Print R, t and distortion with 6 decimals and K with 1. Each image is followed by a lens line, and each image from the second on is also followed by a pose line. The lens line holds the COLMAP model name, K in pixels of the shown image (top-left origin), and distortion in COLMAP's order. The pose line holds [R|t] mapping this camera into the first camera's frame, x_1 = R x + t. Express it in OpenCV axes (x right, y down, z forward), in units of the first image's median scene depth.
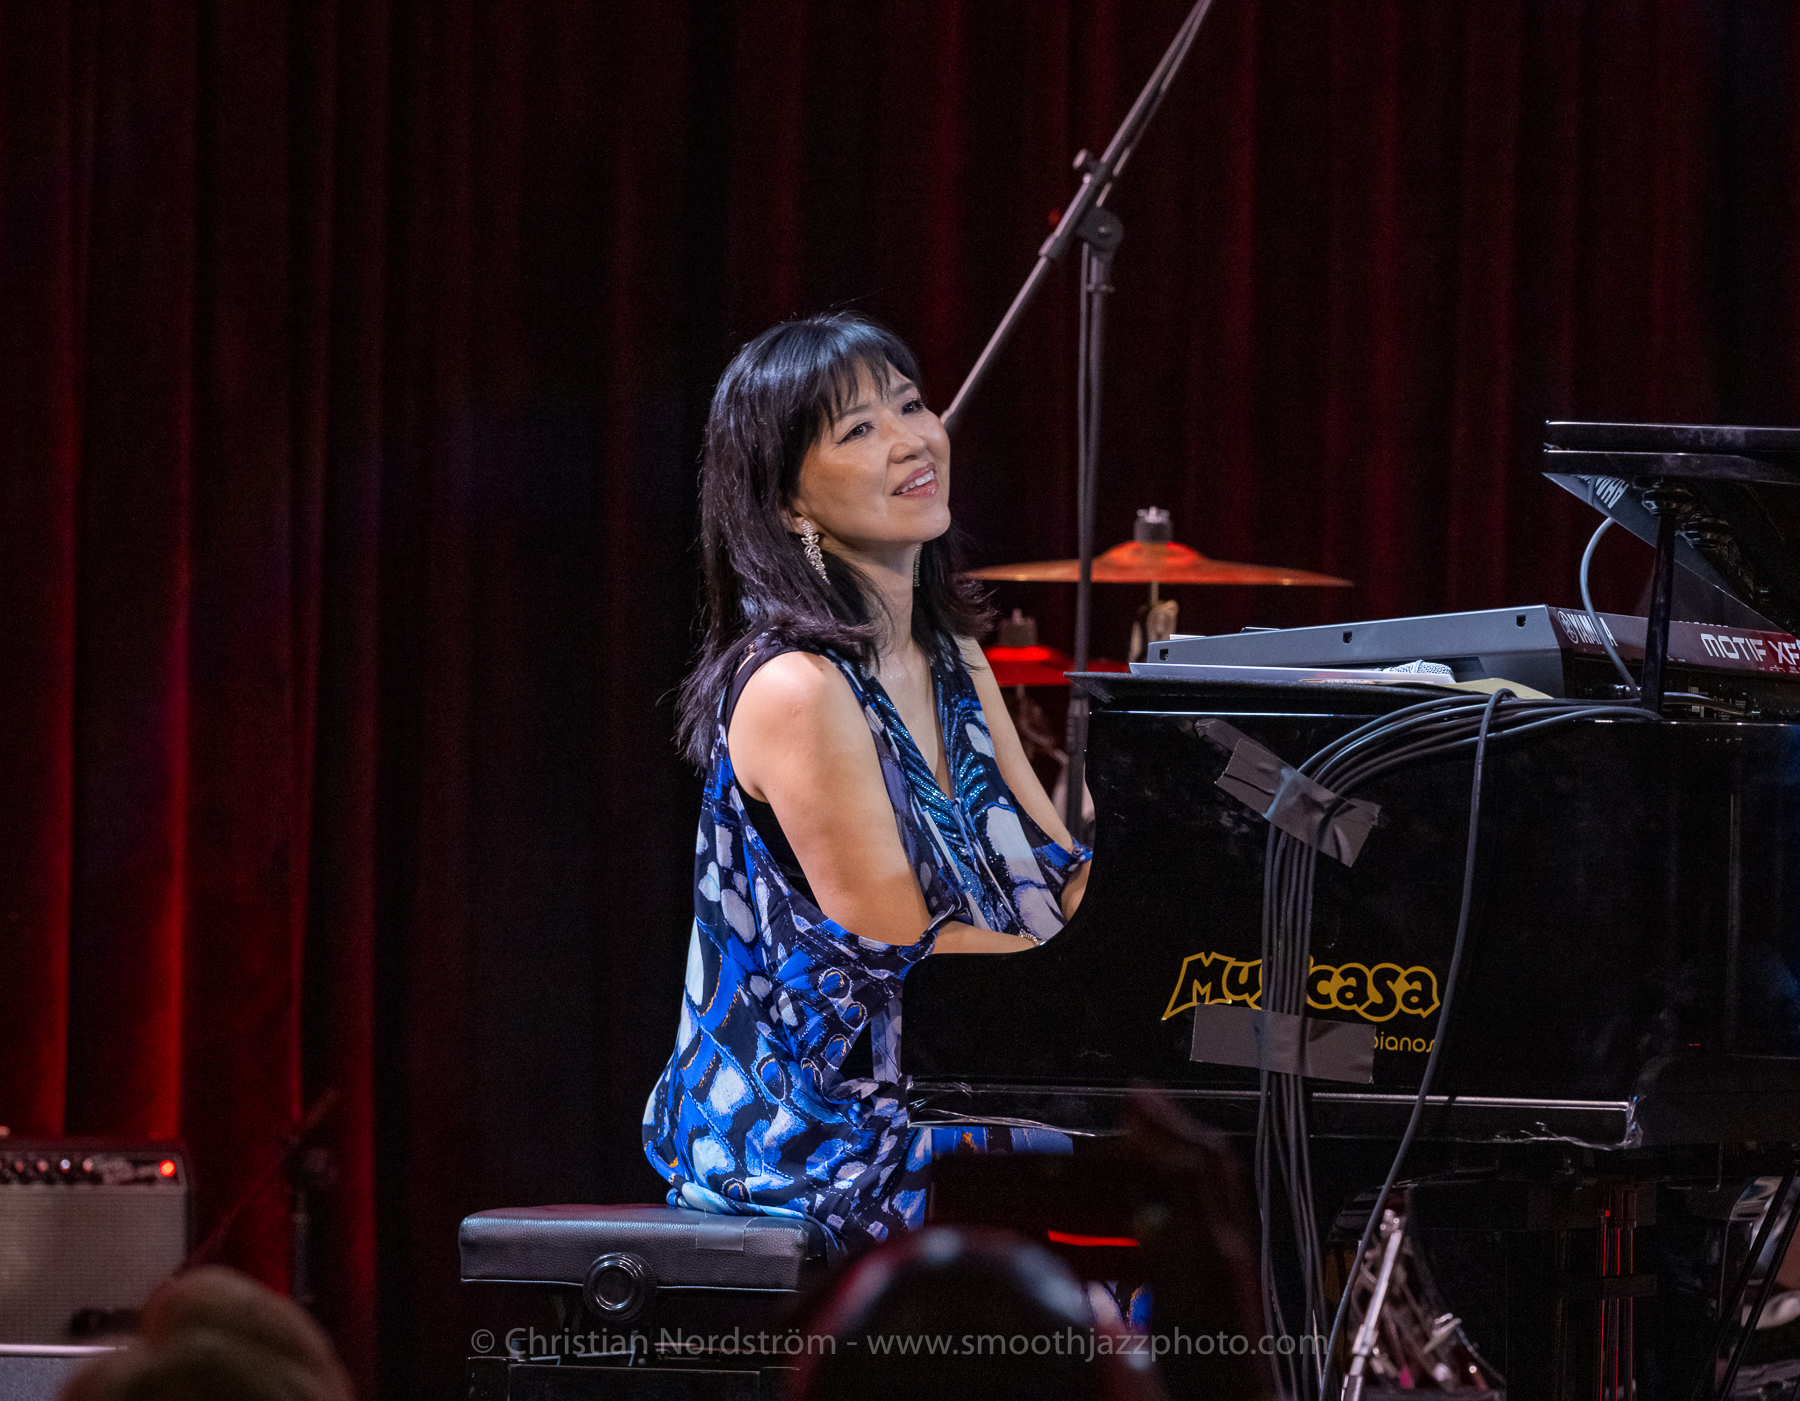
lens RADIAL K [[12940.1, 0, 900.0], [0, 12940.1, 700.5], [0, 0, 1]] dist [-0.160105, -13.771515]
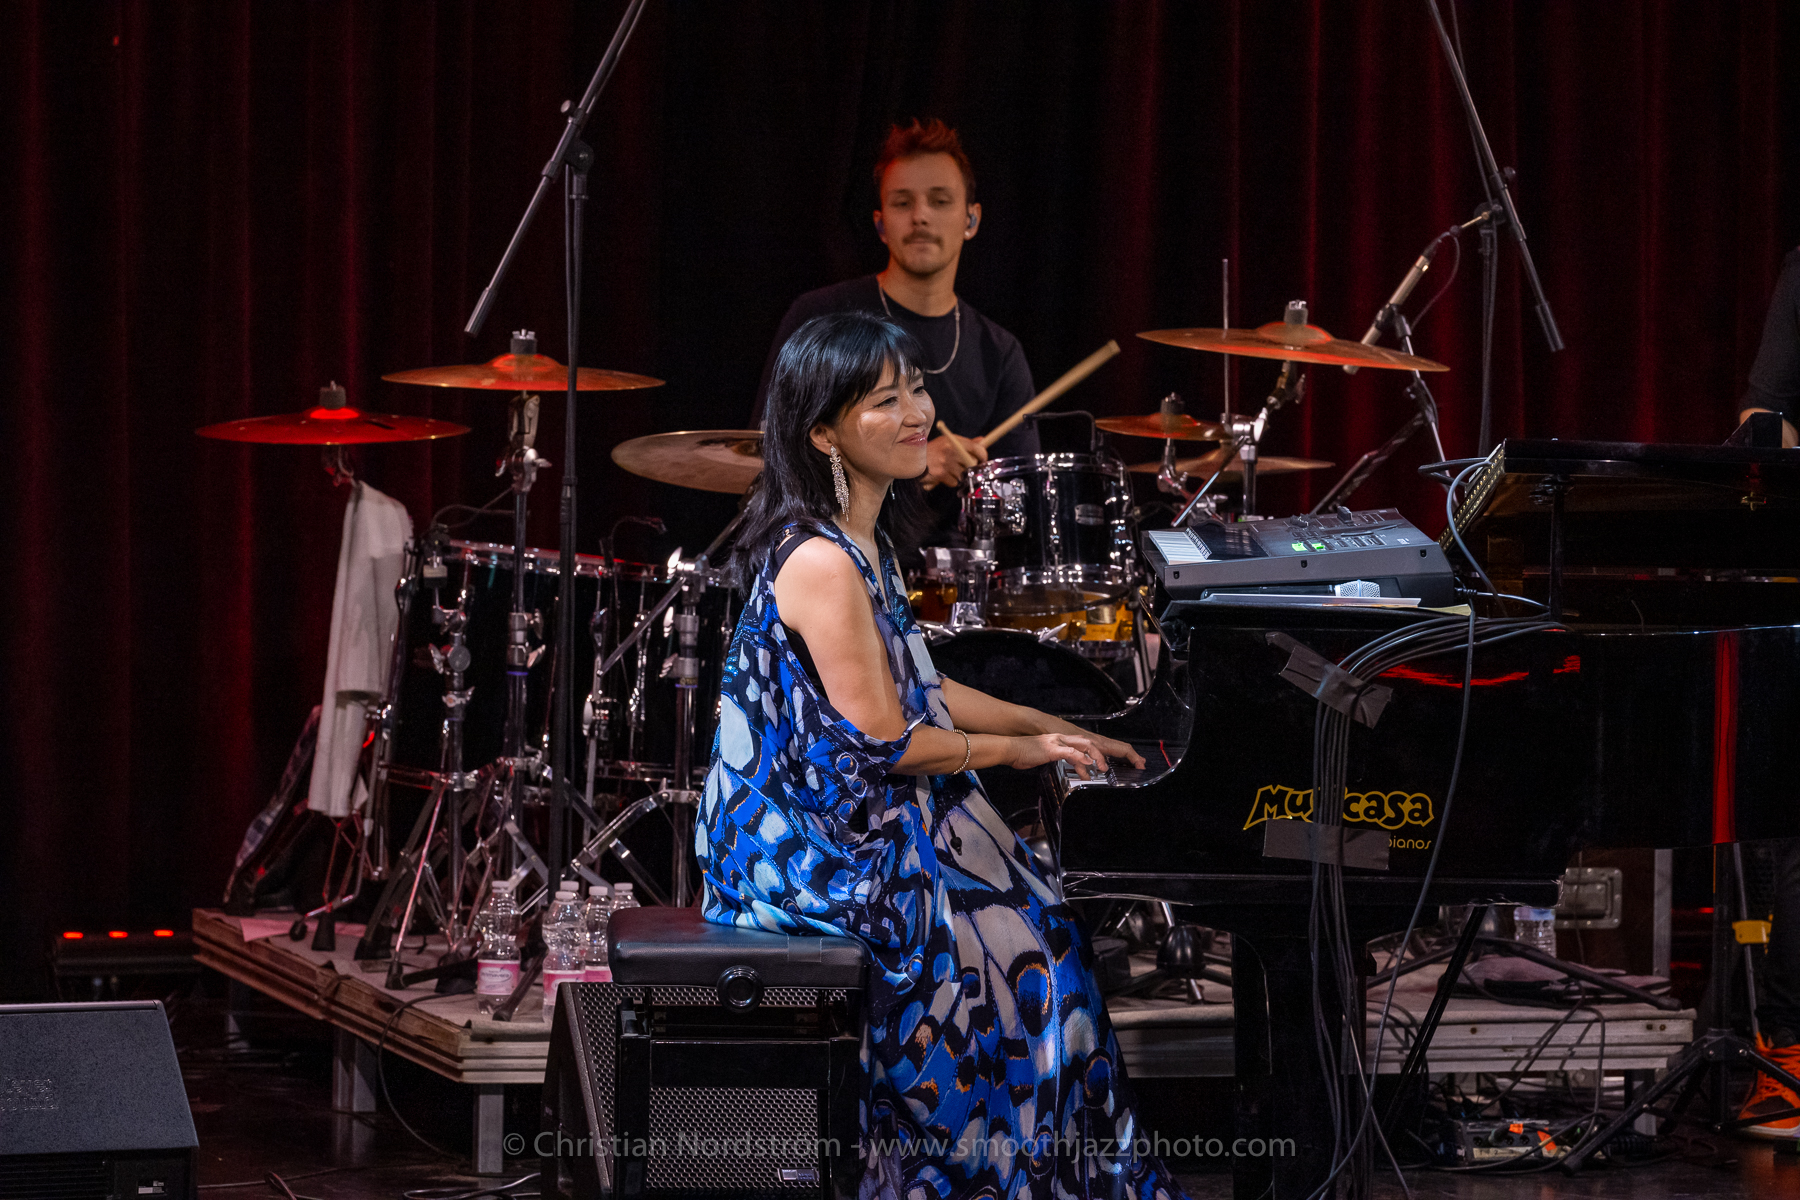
lens RADIAL K [[11115.6, 0, 900.0], [0, 11115.6, 600.0], [0, 0, 1]] dist [-0.436966, -3.910395]
pose [[0.937146, -0.027462, 0.347856, -0.472674], [-0.001172, 0.996645, 0.081839, -0.109415], [-0.348936, -0.077102, 0.933969, -0.204878]]
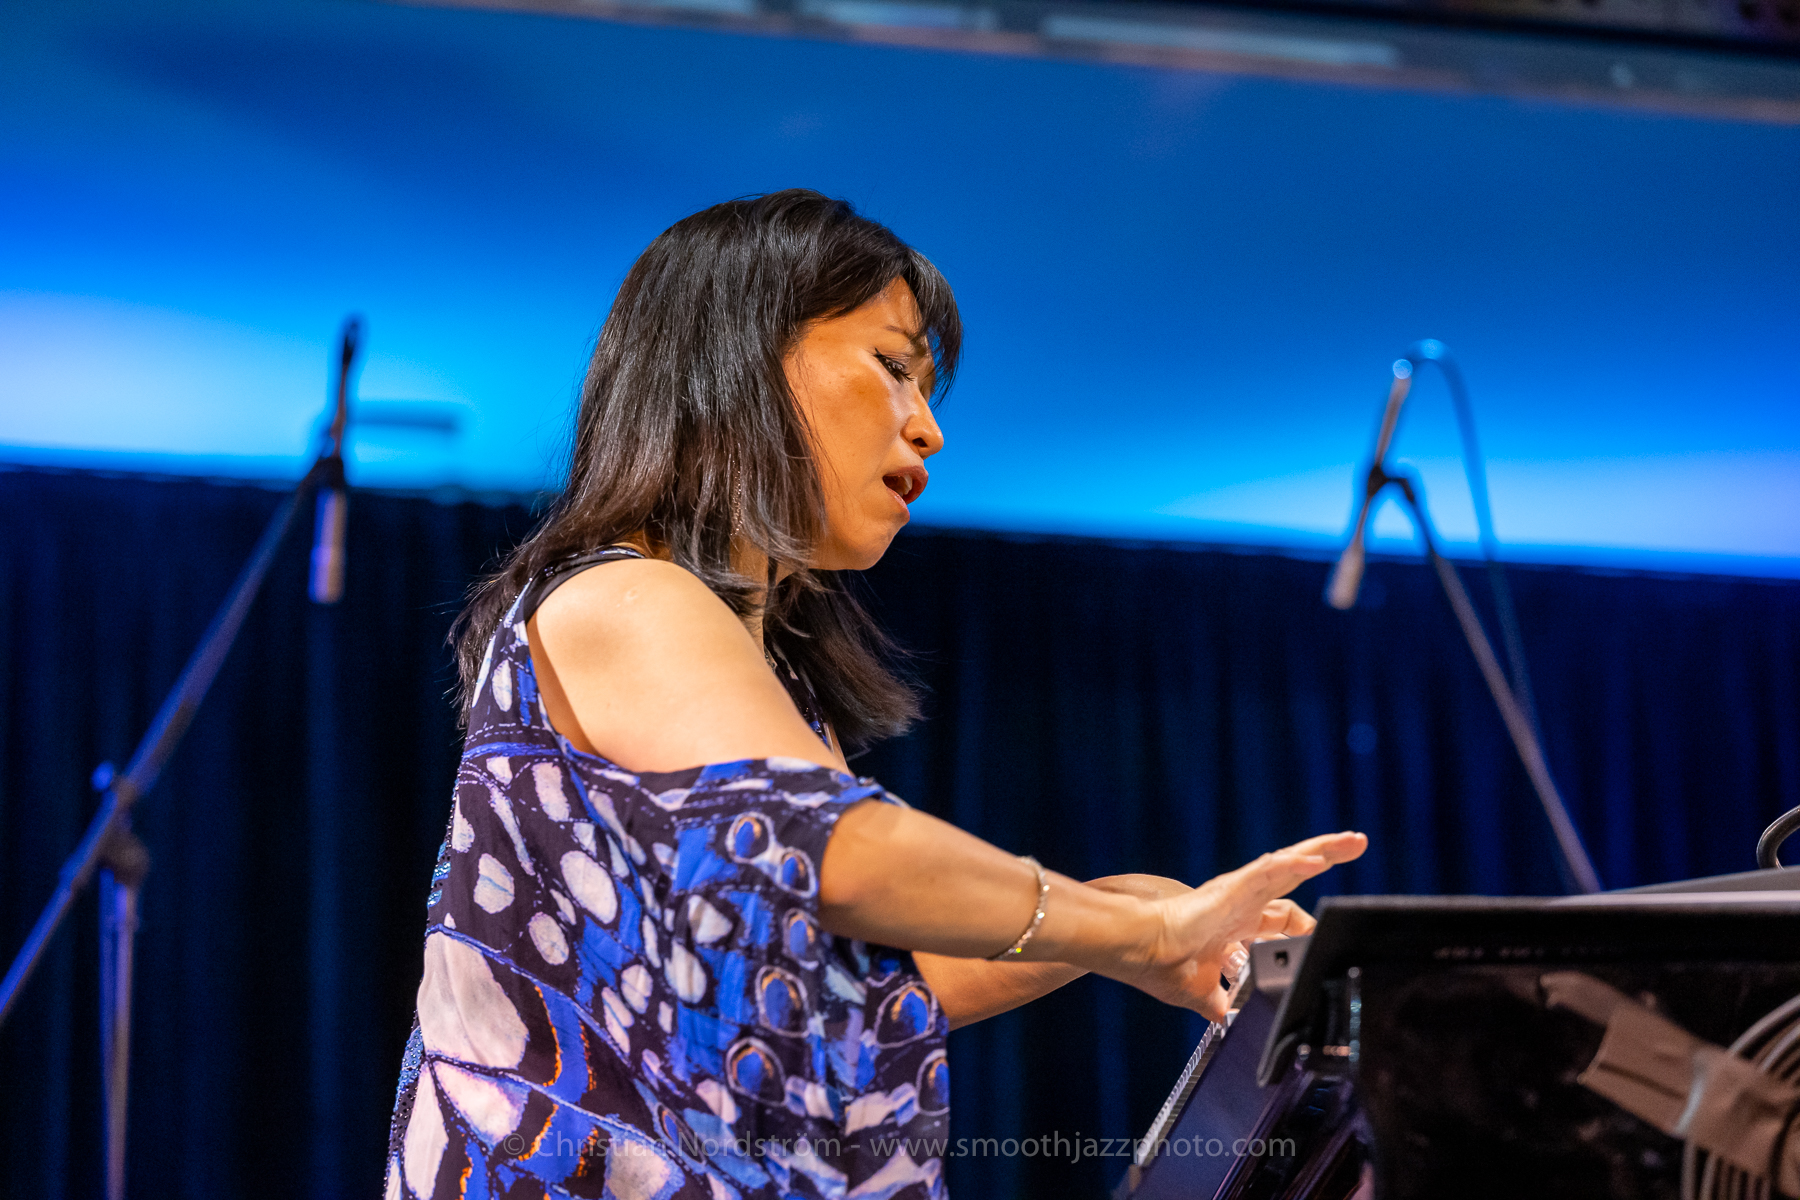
lens RADIAL K [[6146.1, 0, 900.0], [0, 6146.1, 600.0], [0, 0, 1]] dist [-0.162323, 0.567532]
pose [[0.926871, 0.058422, 0.370806, -0.111839], [0.023952, 0.976598, -0.213735, 0.044708], [-0.374615, 0.206987, 0.903781, 0.751642]]
